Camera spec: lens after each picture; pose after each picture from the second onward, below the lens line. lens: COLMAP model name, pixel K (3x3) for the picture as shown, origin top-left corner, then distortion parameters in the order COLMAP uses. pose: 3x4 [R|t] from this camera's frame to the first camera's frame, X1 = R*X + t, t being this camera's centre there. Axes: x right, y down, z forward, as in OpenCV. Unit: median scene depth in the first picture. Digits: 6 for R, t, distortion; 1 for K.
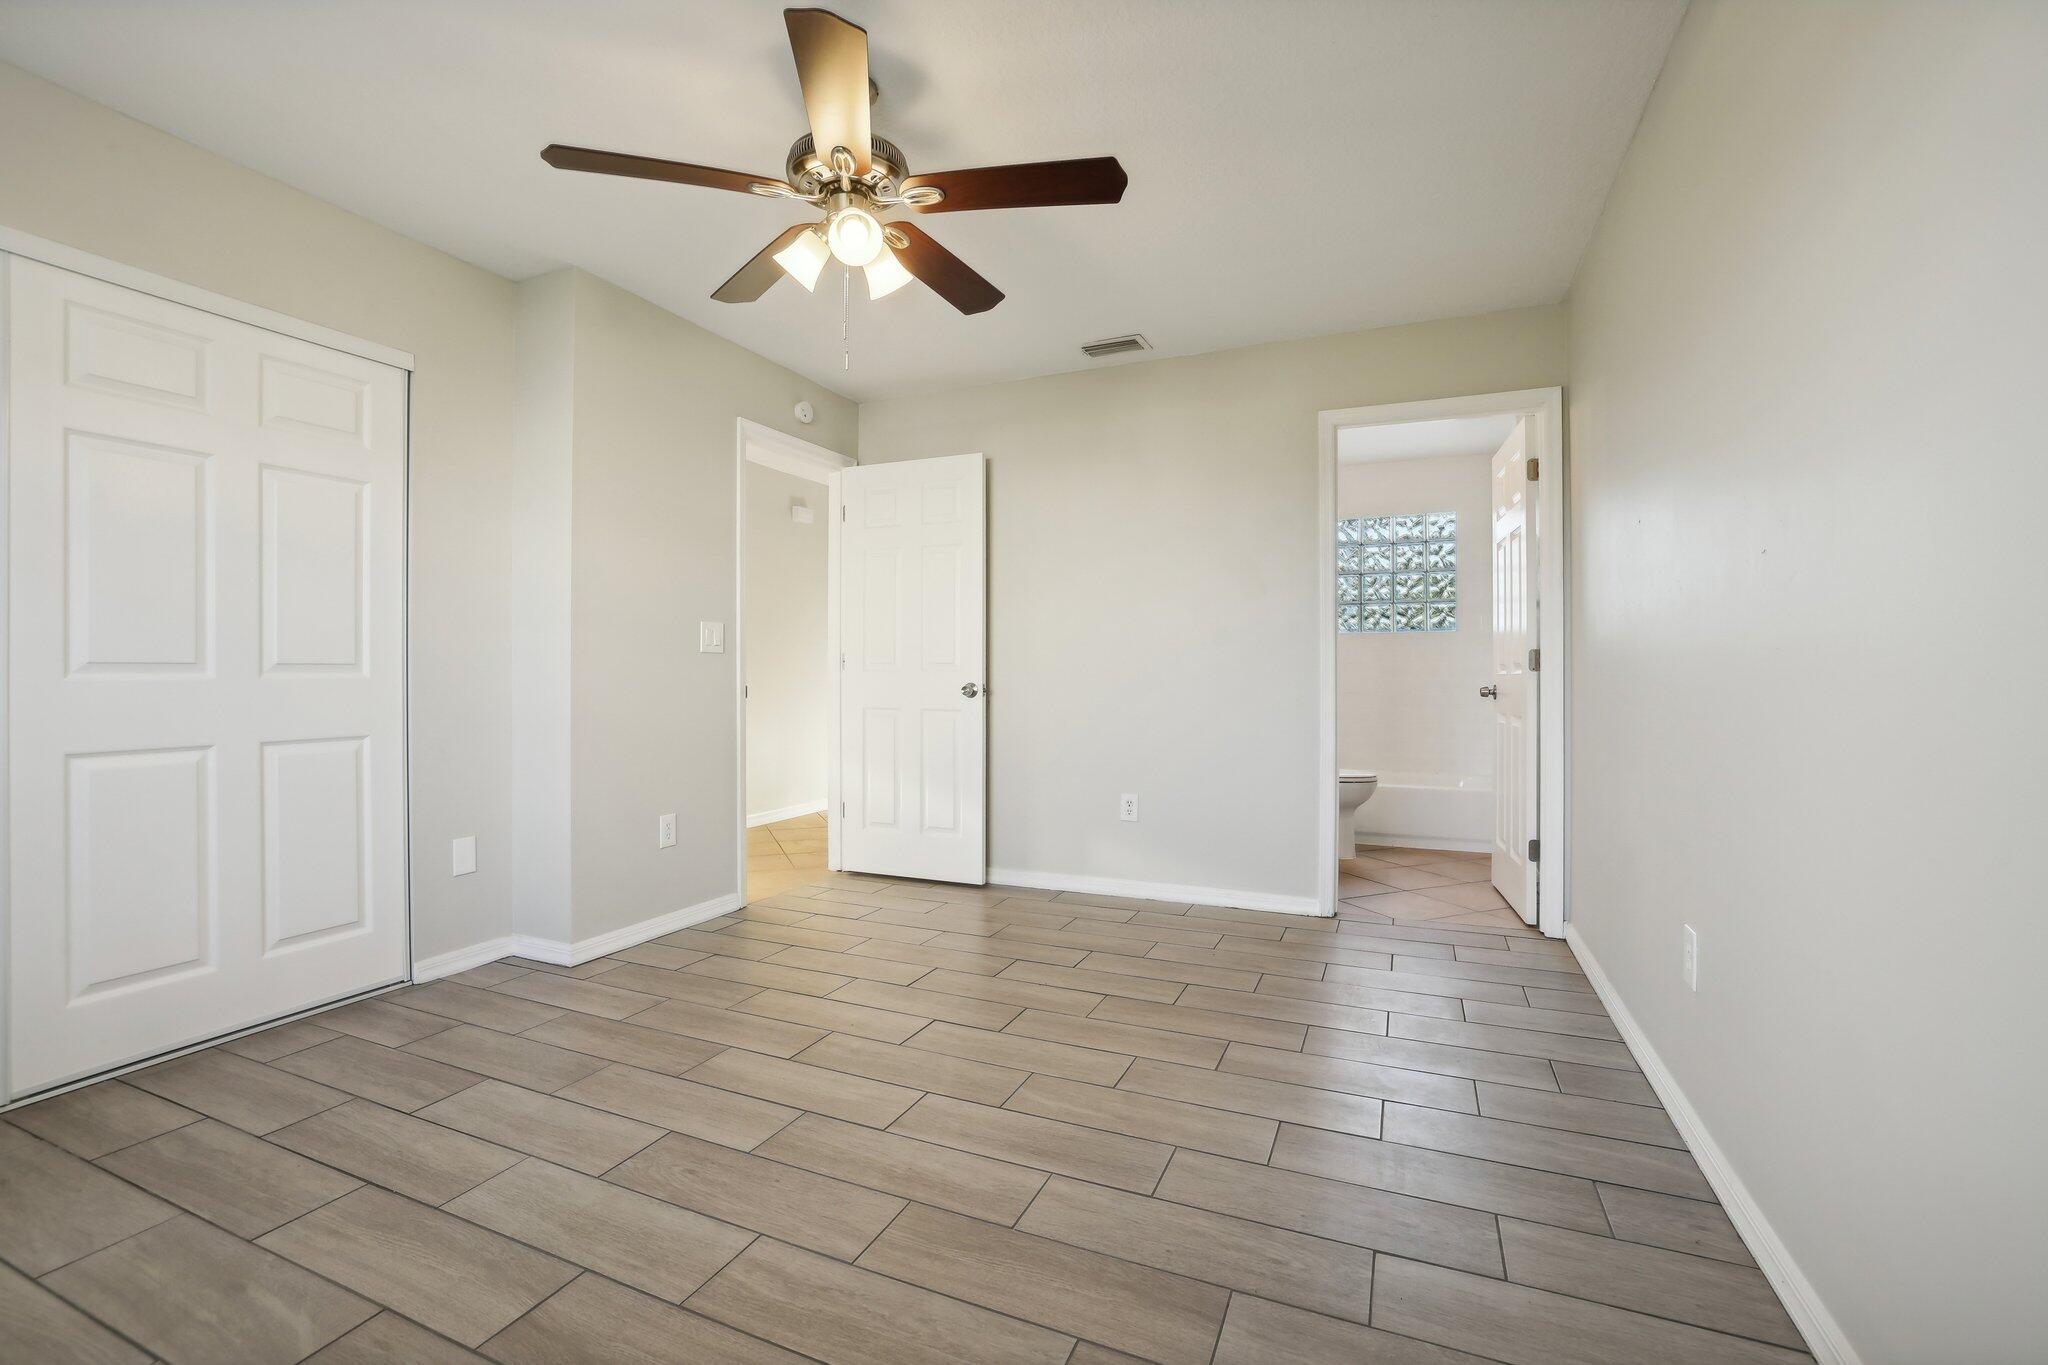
lens RADIAL K [[881.8, 0, 1011.0], [0, 881.8, 671.7], [0, 0, 1]] dist [-0.052665, 0.024412]
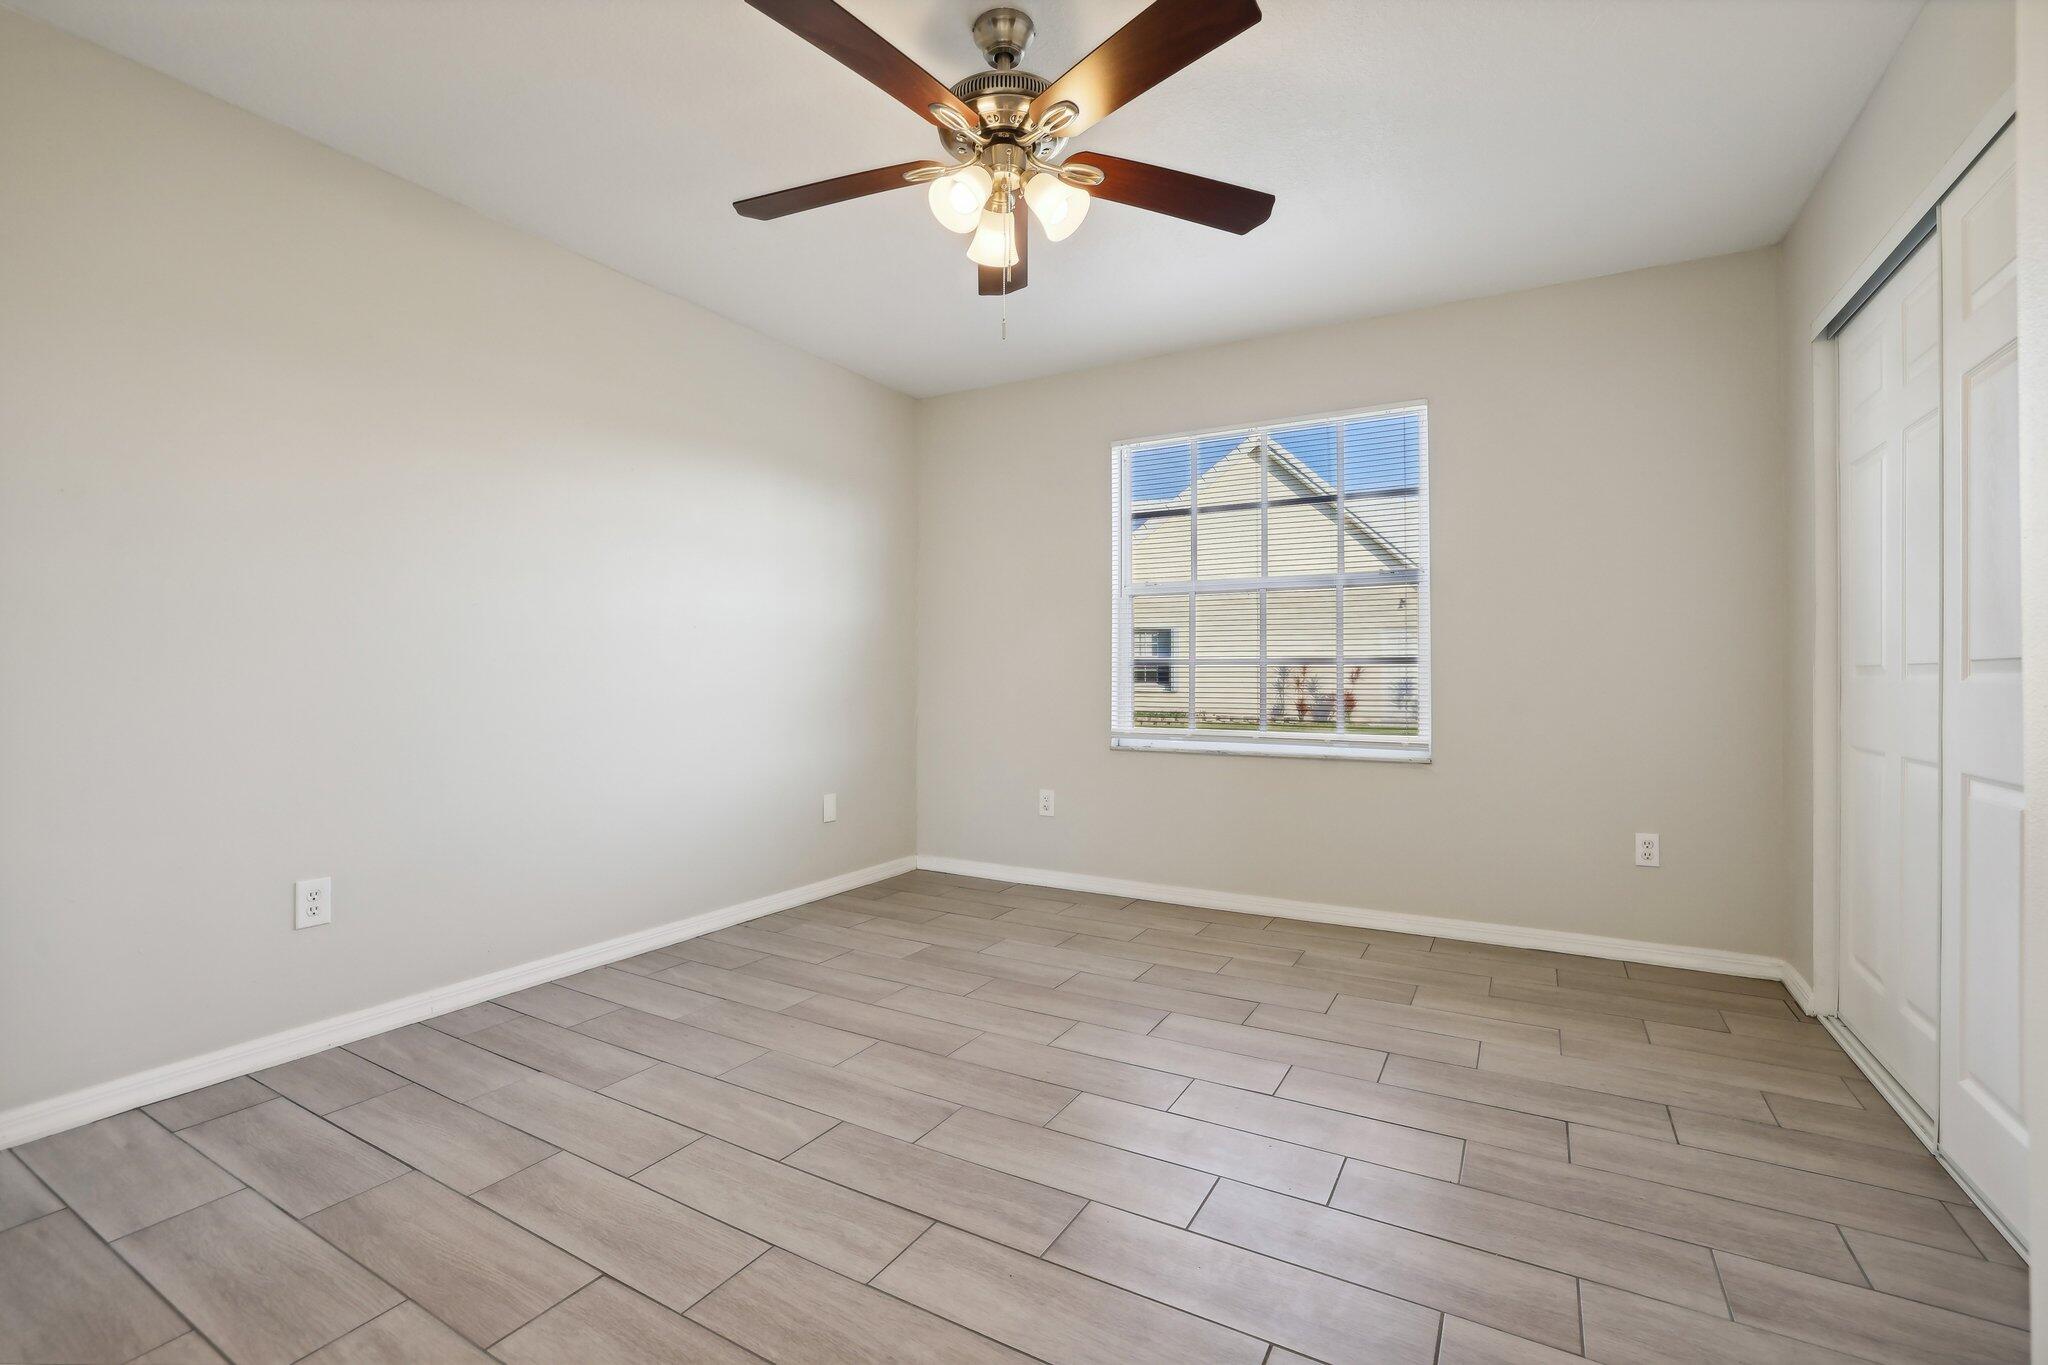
lens RADIAL K [[881.8, 0, 1011.0], [0, 881.8, 671.7], [0, 0, 1]] dist [-0.052665, 0.024412]
pose [[-0.994288, -0.002300, 0.106706, -0.318115], [-0.002410, 0.999997, -0.000904, 0.006715], [-0.106704, -0.001156, -0.994290, 2.067636]]
